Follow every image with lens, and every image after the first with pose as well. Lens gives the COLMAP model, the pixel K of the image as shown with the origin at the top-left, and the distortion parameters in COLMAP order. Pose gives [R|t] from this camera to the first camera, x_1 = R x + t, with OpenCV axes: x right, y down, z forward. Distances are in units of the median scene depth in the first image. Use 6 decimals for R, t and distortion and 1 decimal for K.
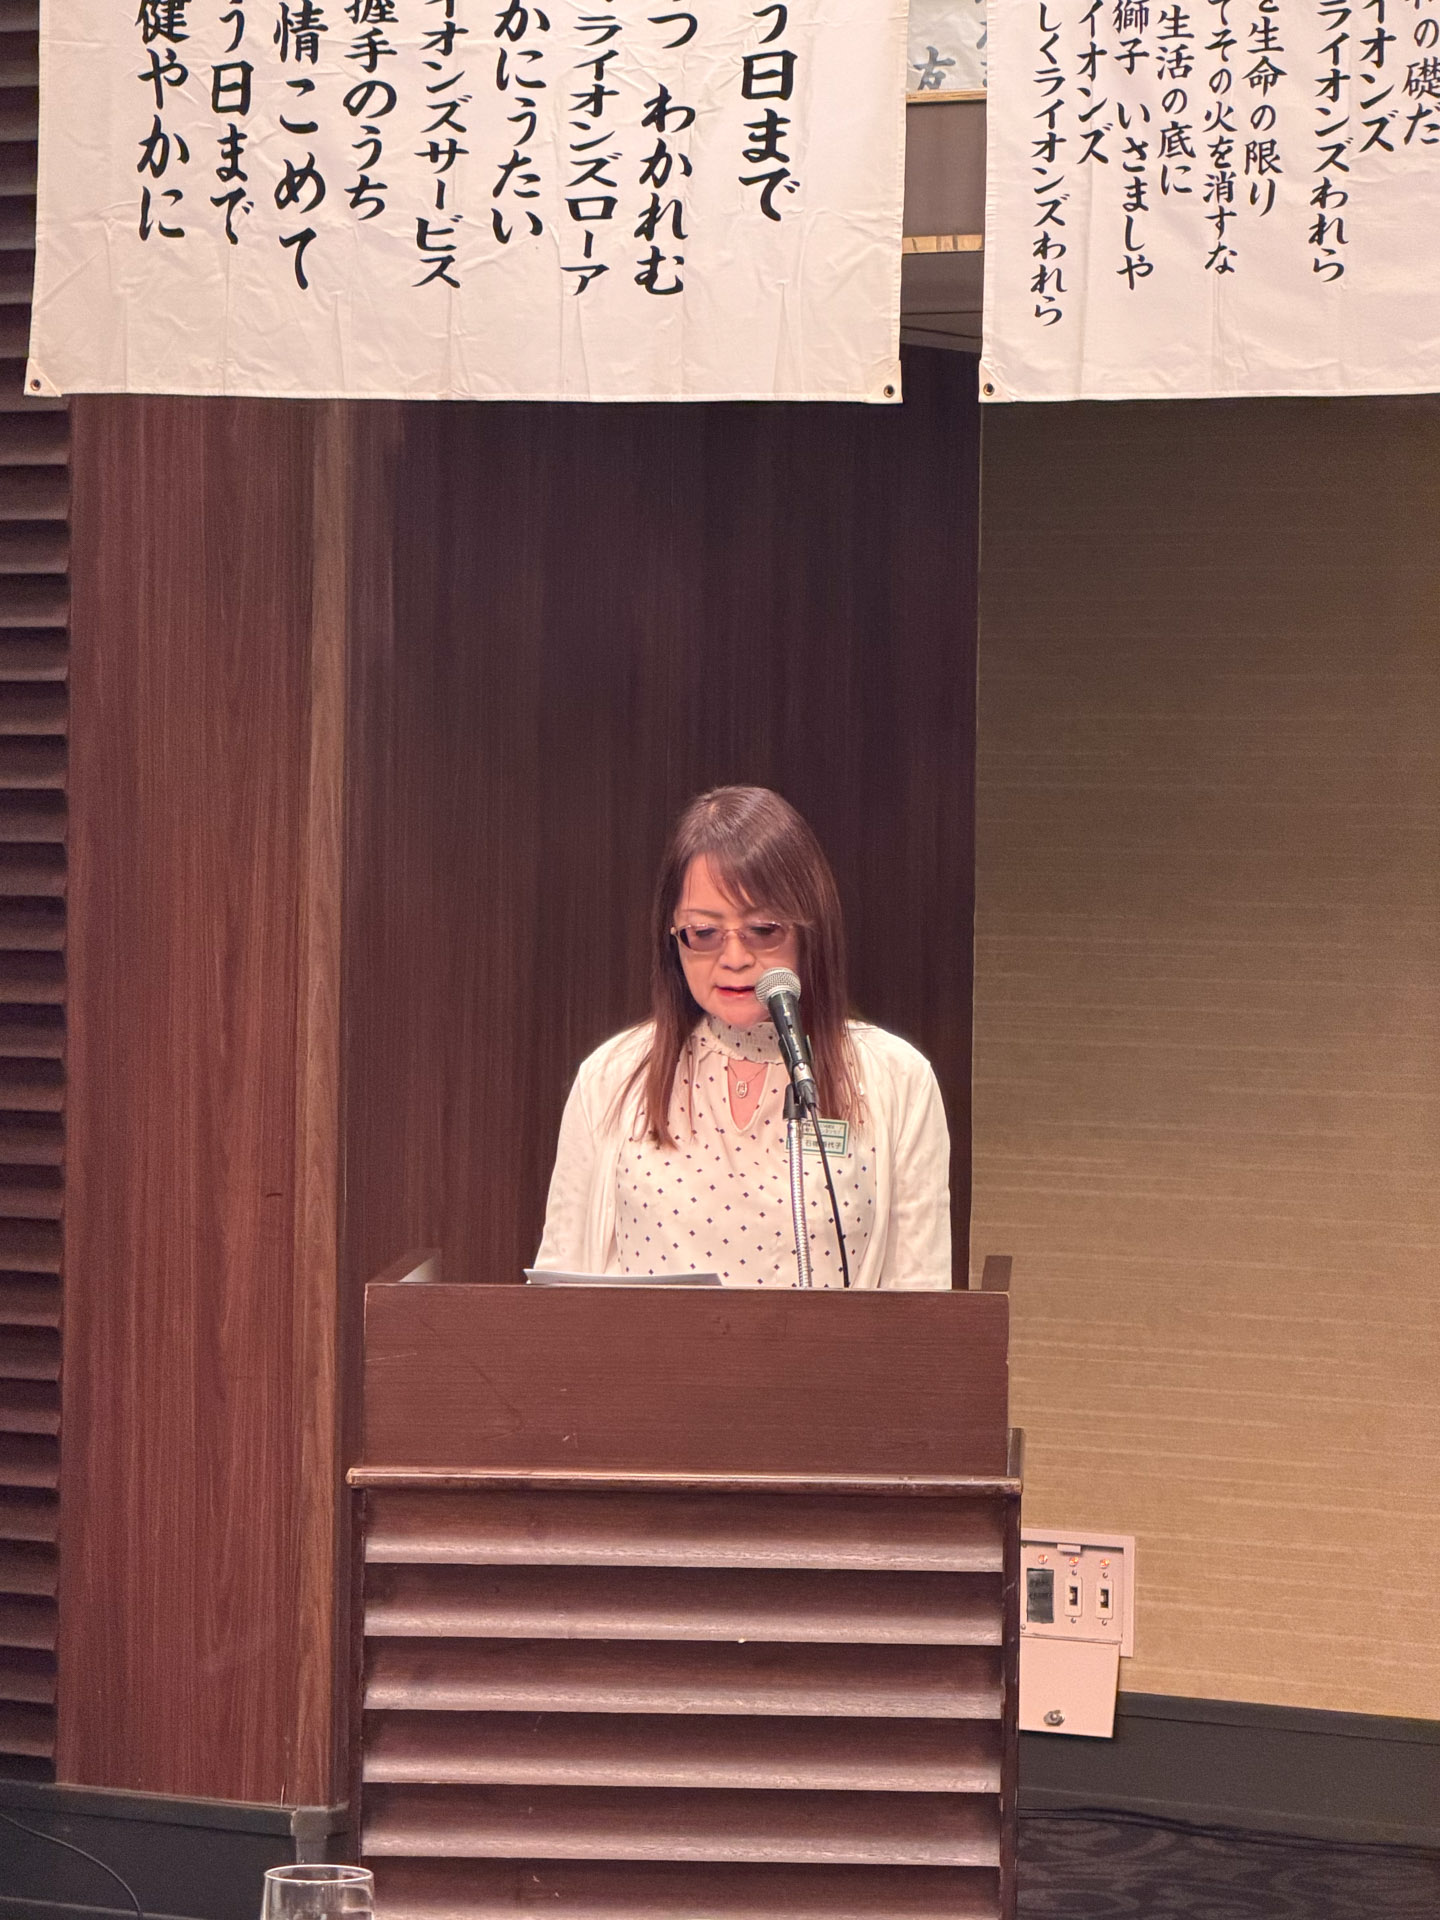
lens RADIAL K [[6698.0, 0, 720.0], [0, 6698.0, 960.0], [0, 0, 1]] dist [0.070884, 3.697326]
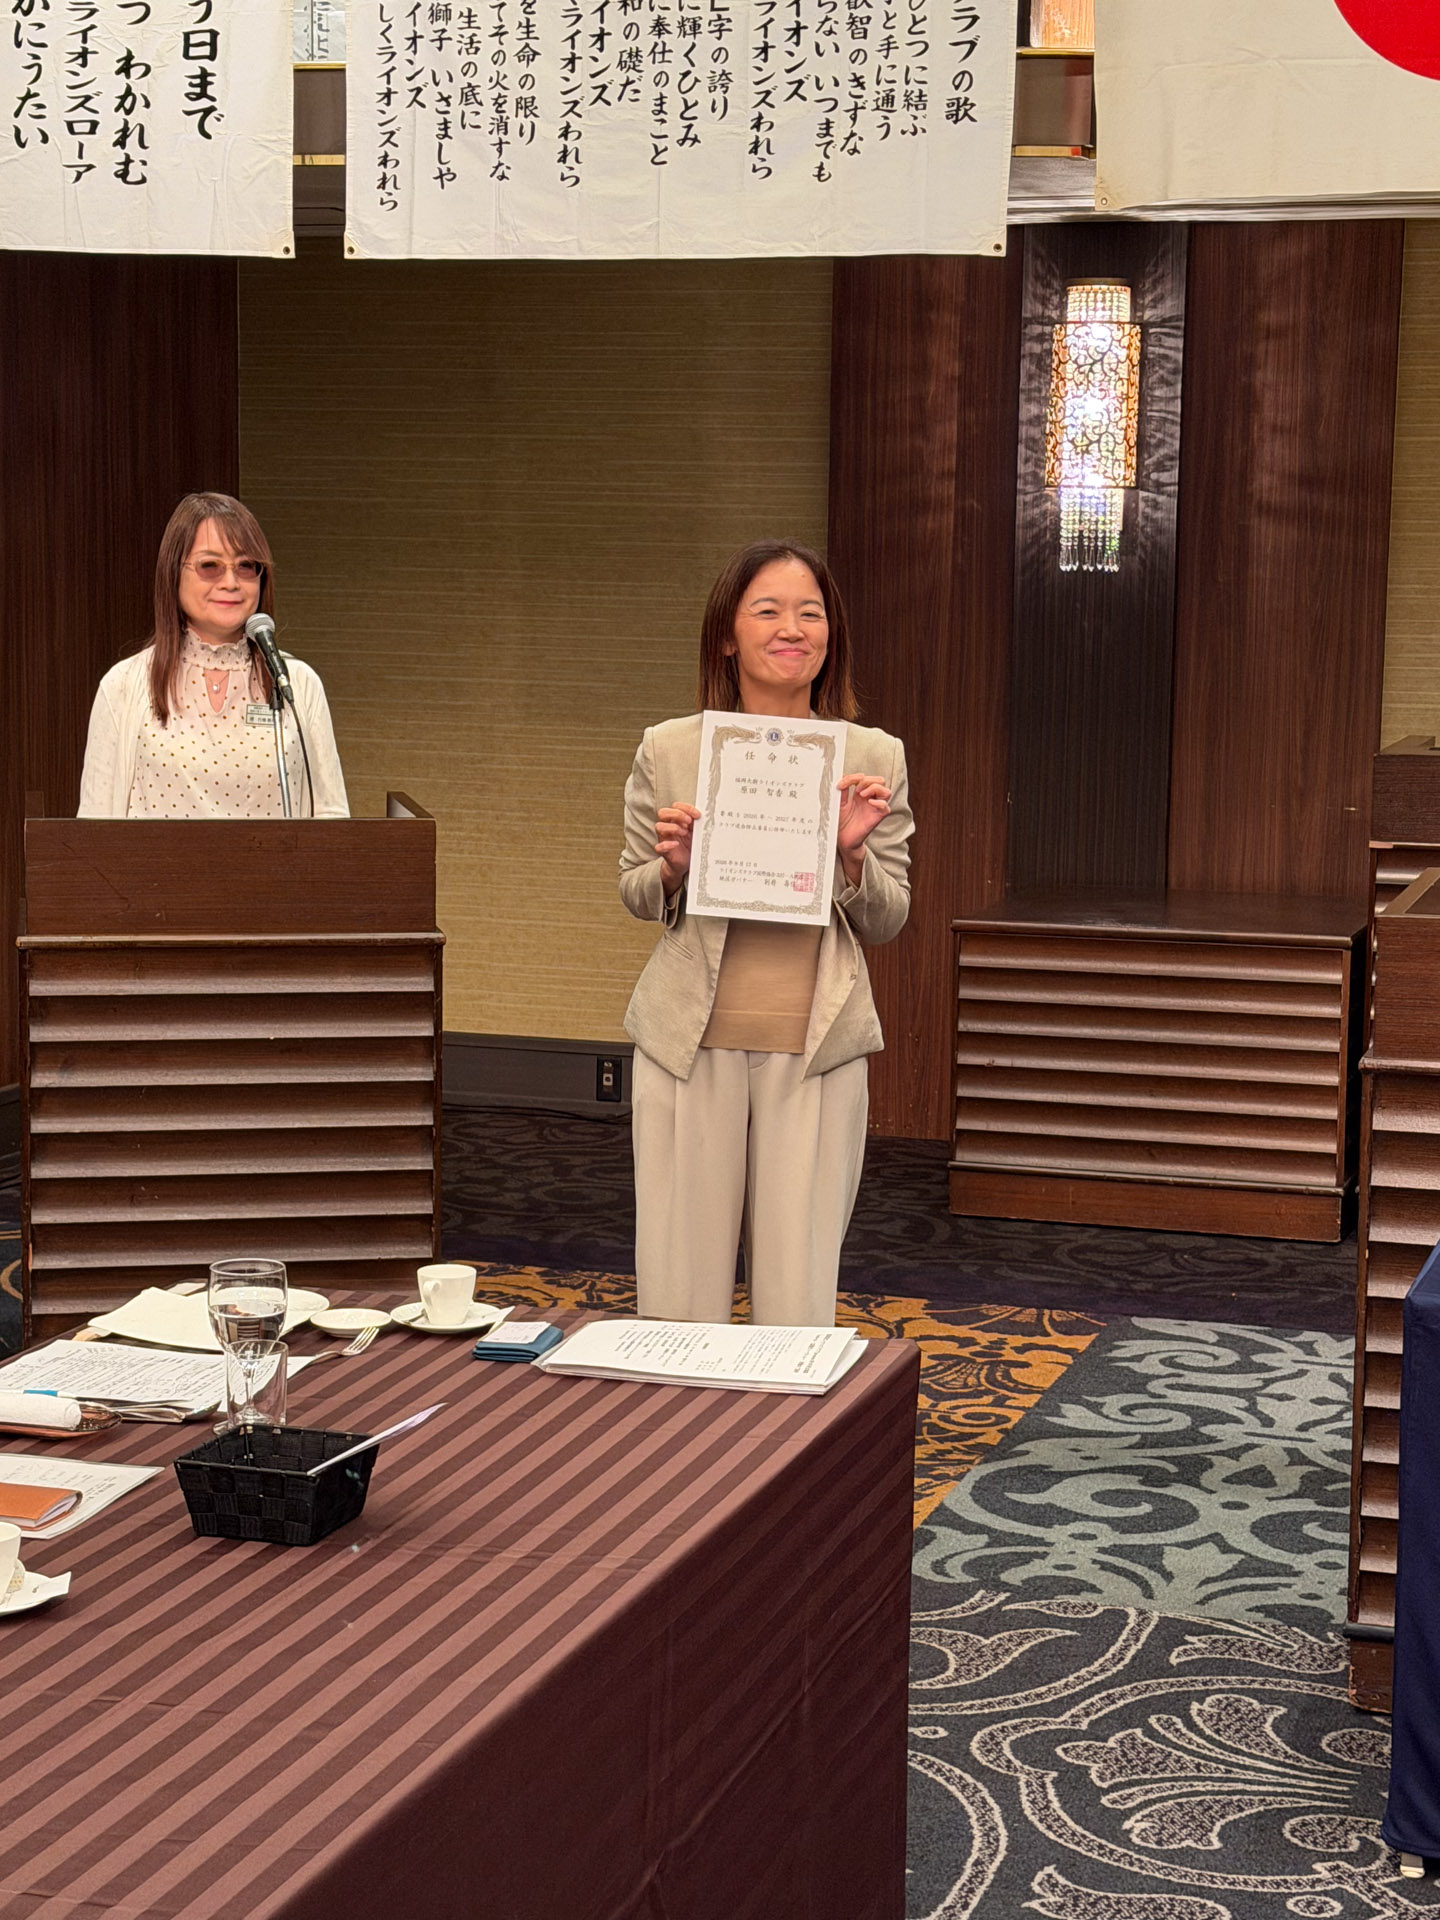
lens RADIAL K [[3520.1, 0, 719.6], [0, 3520.1, 966.8], [0, 0, 1]] dist [0.170883, -0.091954]
pose [[0.974980, -0.025265, 0.220851, -0.066812], [0.001736, 0.994355, 0.106091, -0.004236], [-0.222285, -0.103053, 0.969520, 0.134353]]
